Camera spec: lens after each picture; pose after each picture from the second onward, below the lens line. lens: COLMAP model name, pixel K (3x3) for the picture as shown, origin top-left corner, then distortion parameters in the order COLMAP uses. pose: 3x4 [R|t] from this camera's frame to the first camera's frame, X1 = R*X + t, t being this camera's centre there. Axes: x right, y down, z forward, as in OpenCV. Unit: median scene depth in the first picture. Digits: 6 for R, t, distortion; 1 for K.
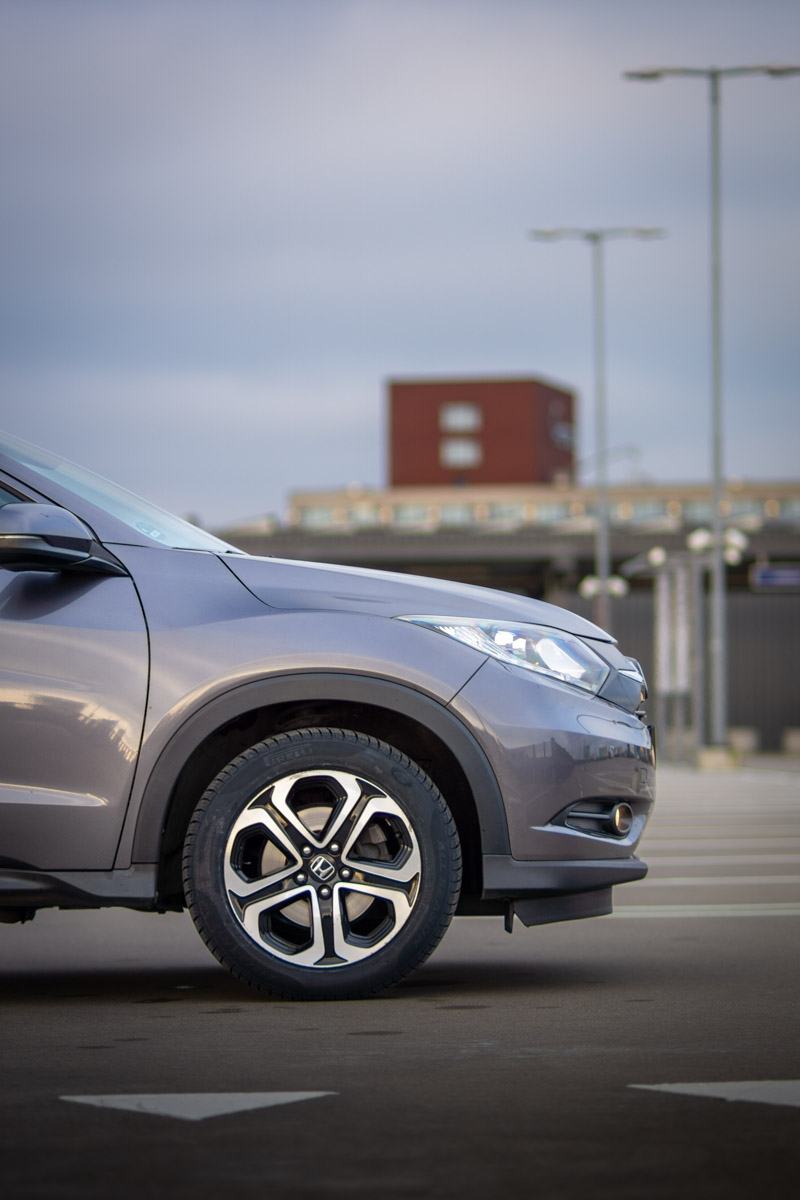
lens RADIAL K [[4525.7, 0, 400.0], [0, 4525.7, 600.0], [0, 0, 1]] dist [0.080575, -0.447829]
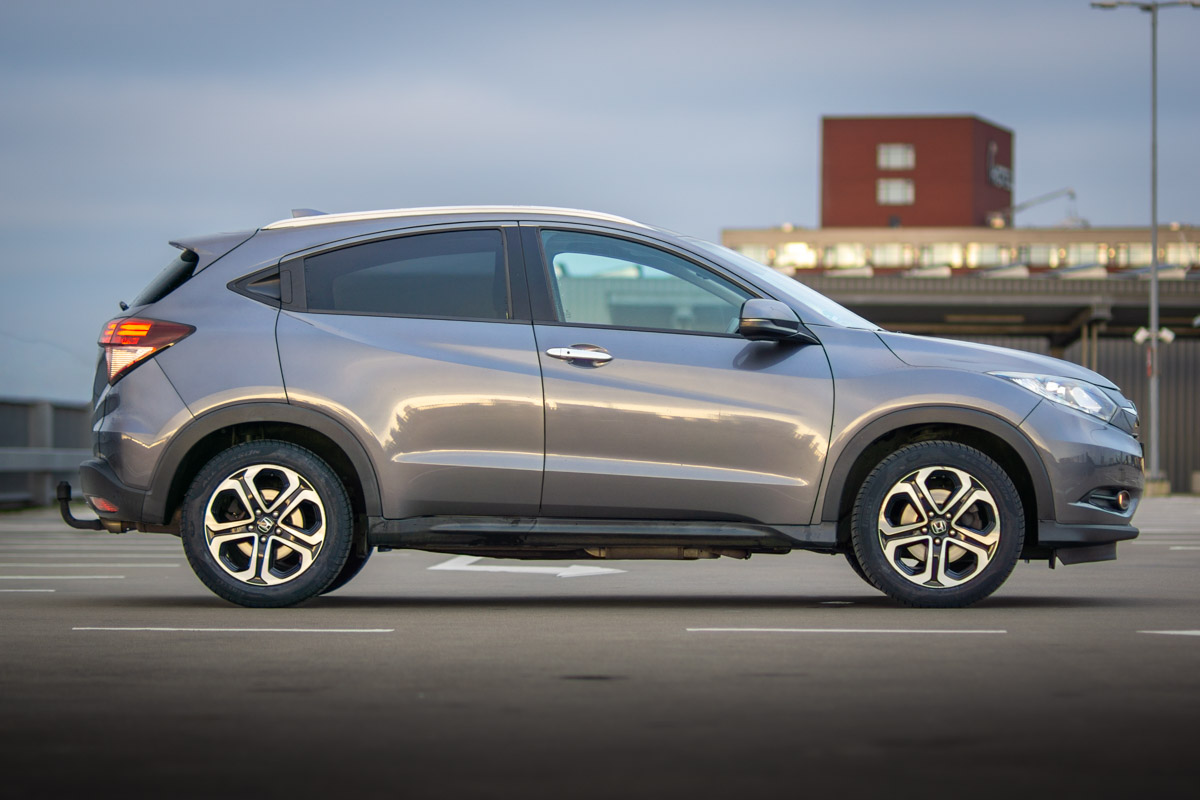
lens RADIAL K [[4624.1, 0, 600.0], [0, 4624.1, 400.0], [0, 0, 1]] dist [0.139954, -2.129664]
pose [[0.998709, 0.014964, -0.048538, -0.057636], [-0.014307, 0.999802, 0.013860, -0.007248], [0.048736, -0.013147, 0.998725, -0.652397]]
